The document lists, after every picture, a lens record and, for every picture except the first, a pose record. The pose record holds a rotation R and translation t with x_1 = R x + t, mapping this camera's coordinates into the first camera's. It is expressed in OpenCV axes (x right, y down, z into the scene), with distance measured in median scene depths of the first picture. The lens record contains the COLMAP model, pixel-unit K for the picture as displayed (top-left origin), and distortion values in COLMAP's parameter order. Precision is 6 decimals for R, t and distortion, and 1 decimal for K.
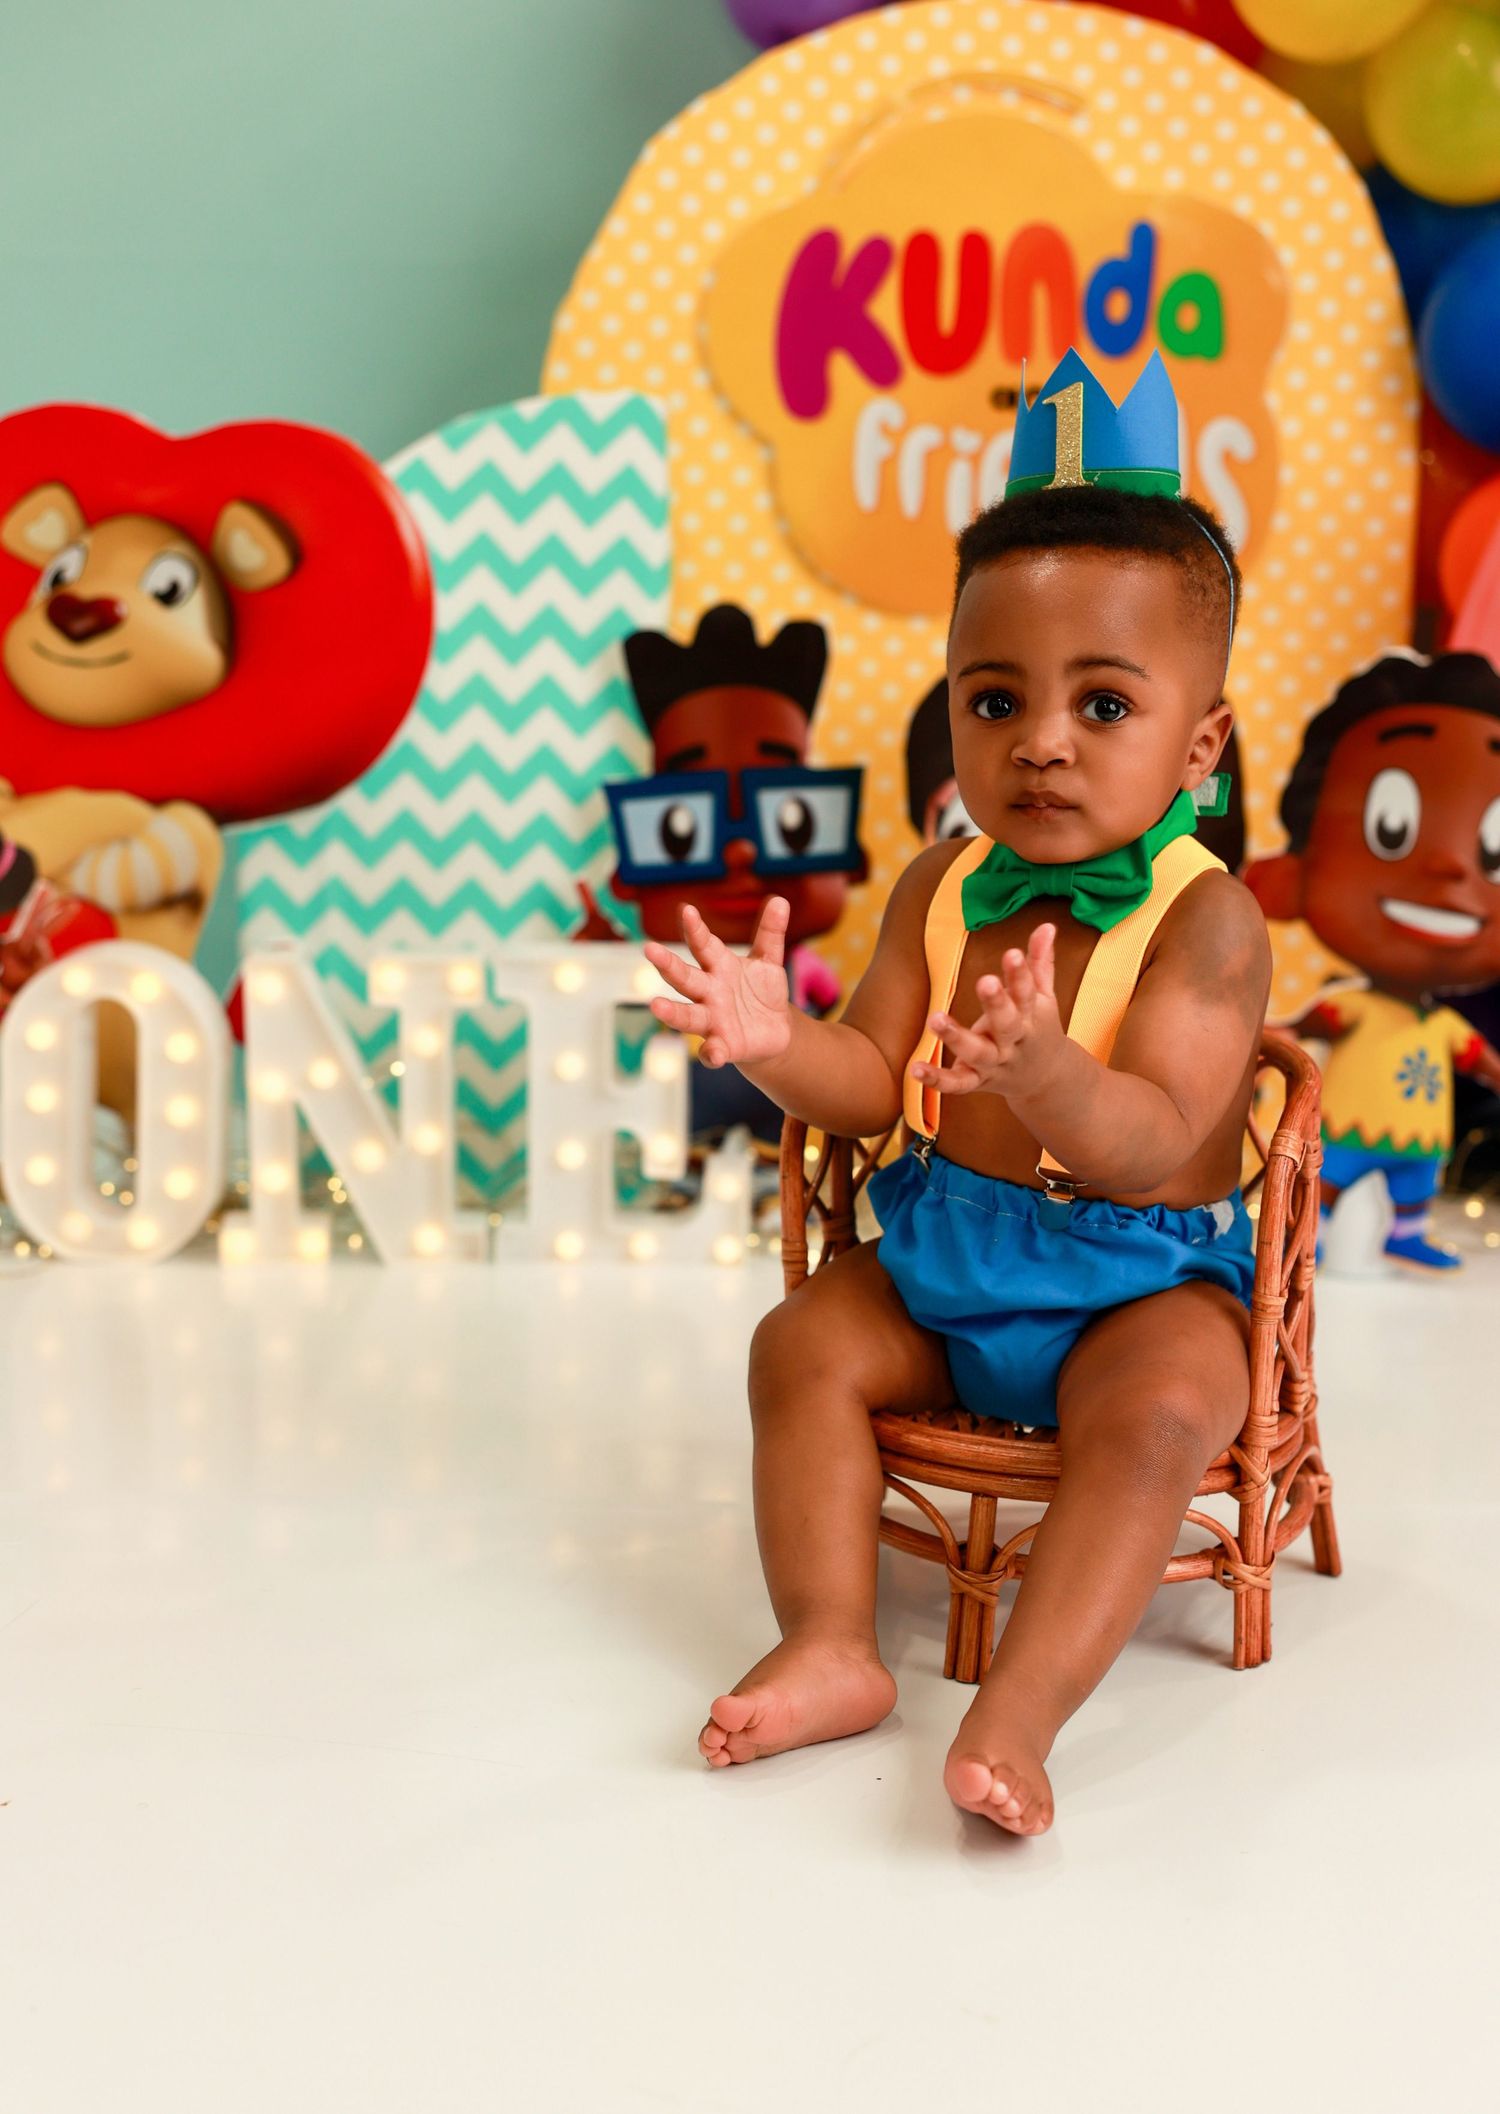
lens RADIAL K [[3364.2, 0, 714.7], [0, 3364.2, 1153.0], [0, 0, 1]] dist [0.000898, 0.039142]
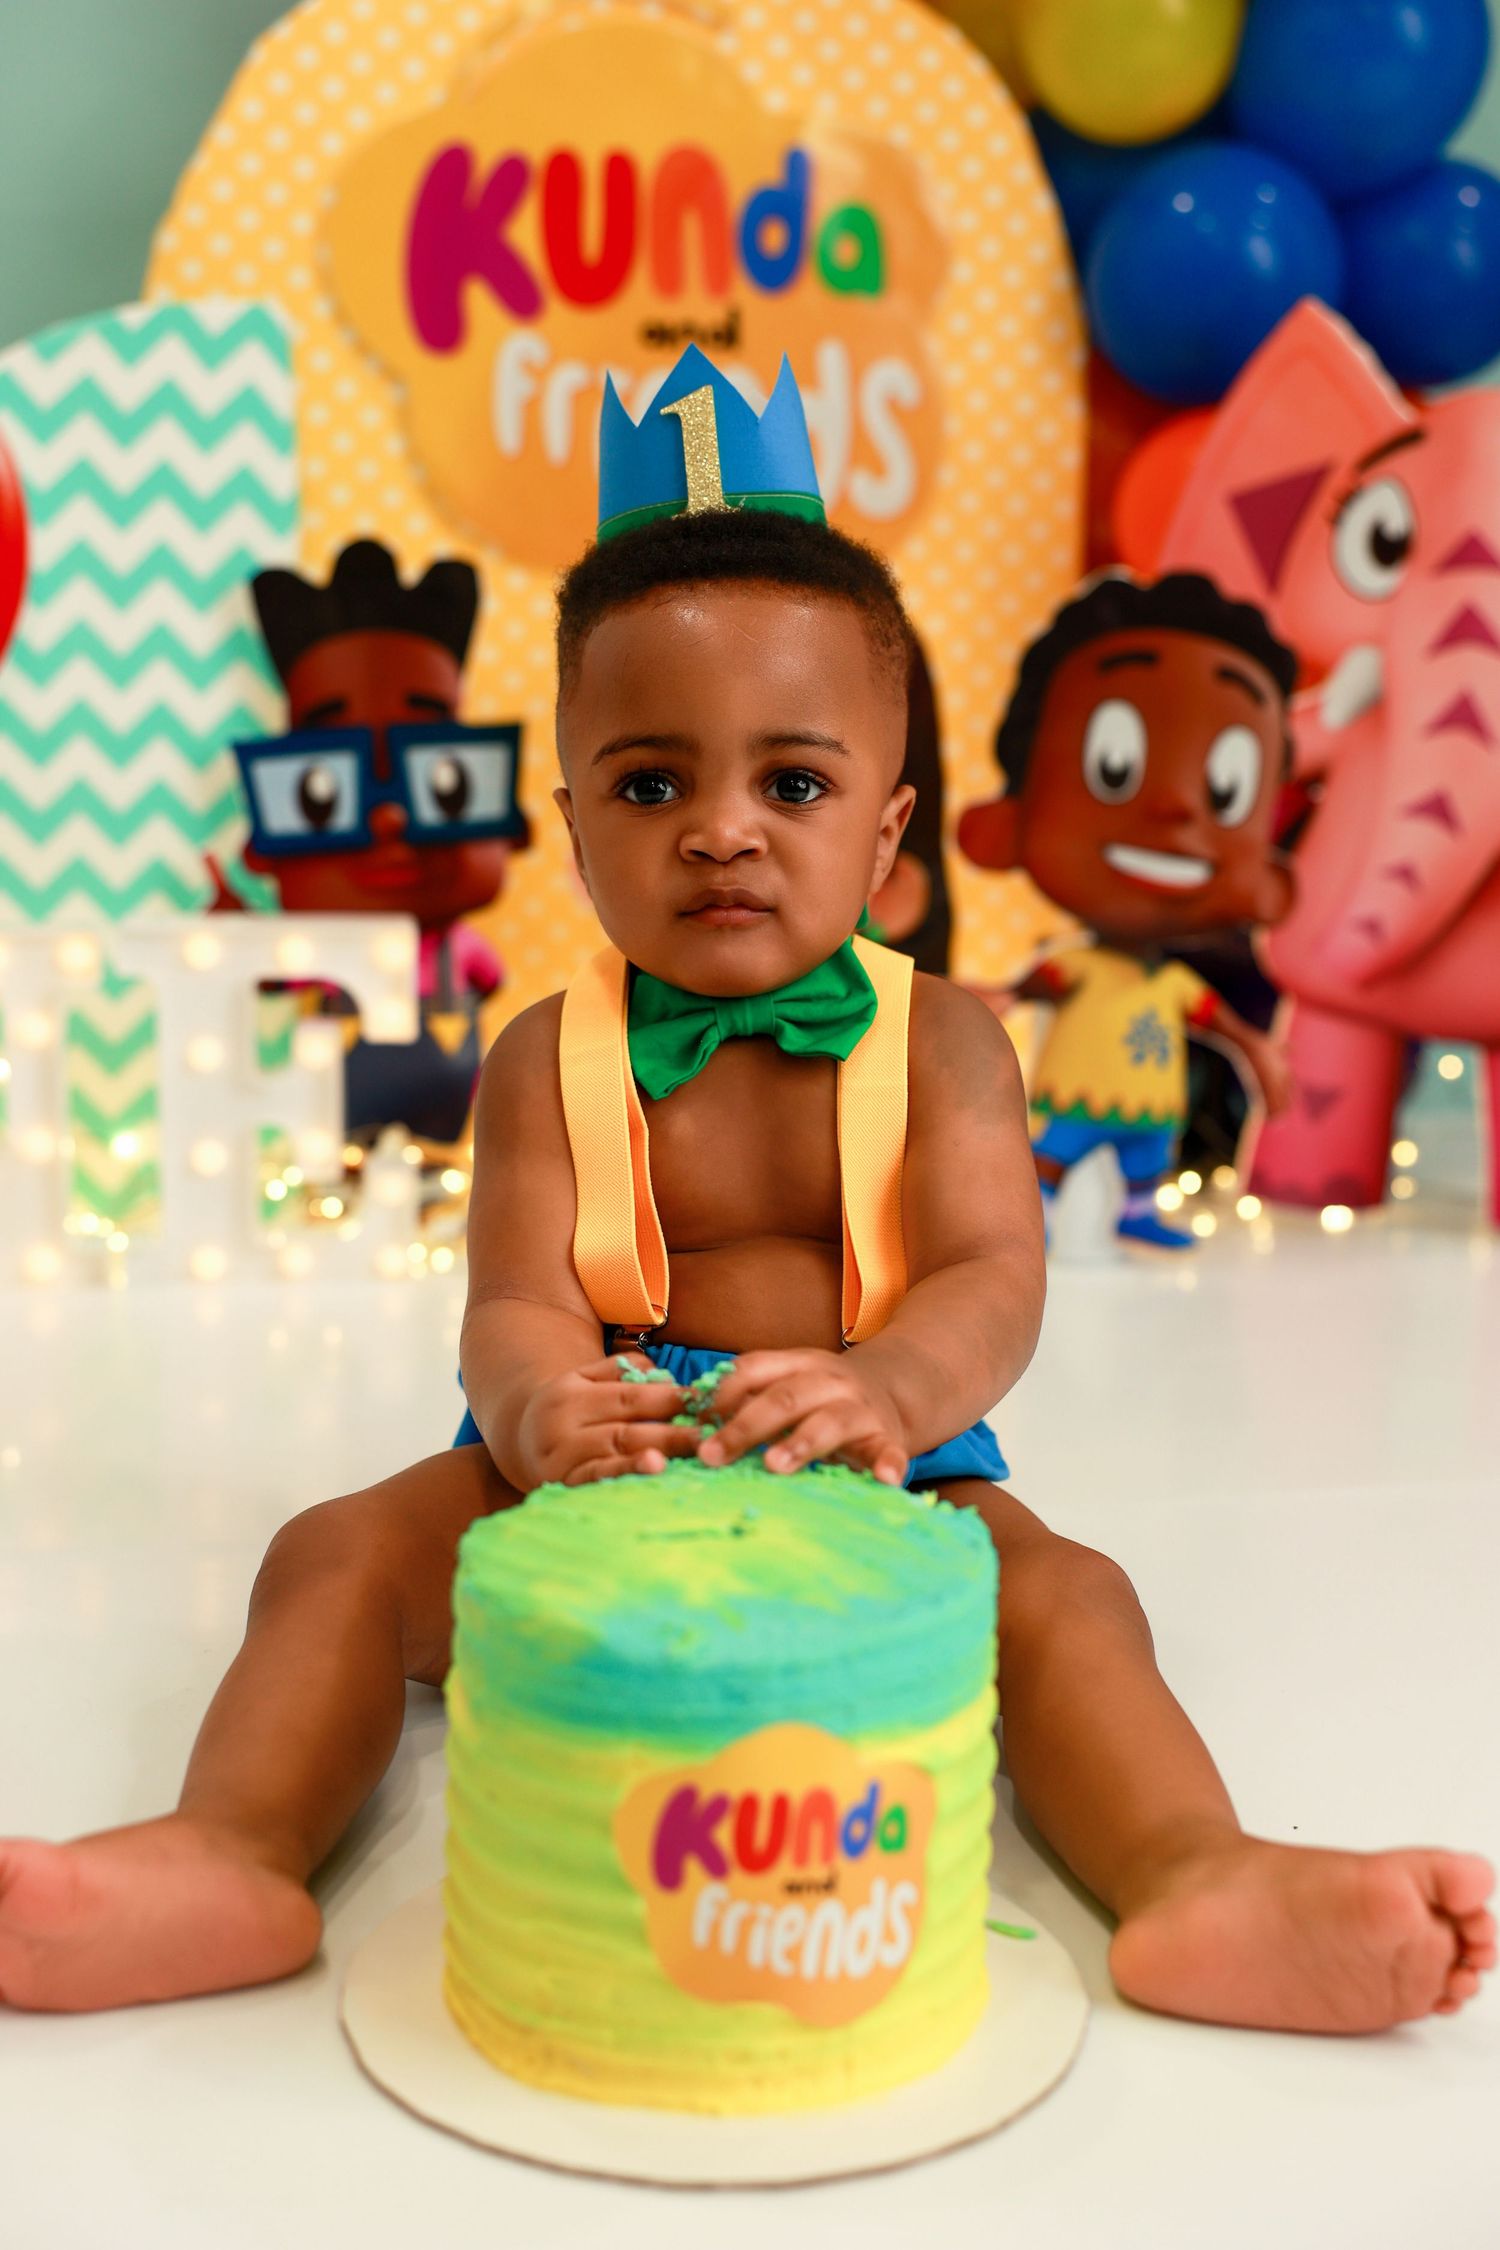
lens RADIAL K [[2791.6, 0, 750.0], [0, 2791.6, 1125.0], [0, 0, 1]] dist [0.008907, 0.023925]
pose [[0.982844, -0.029971, 0.181986, -0.035180], [0.039849, 0.997910, -0.050865, 0.033143], [-0.180081, 0.057245, 0.981985, 0.257849]]
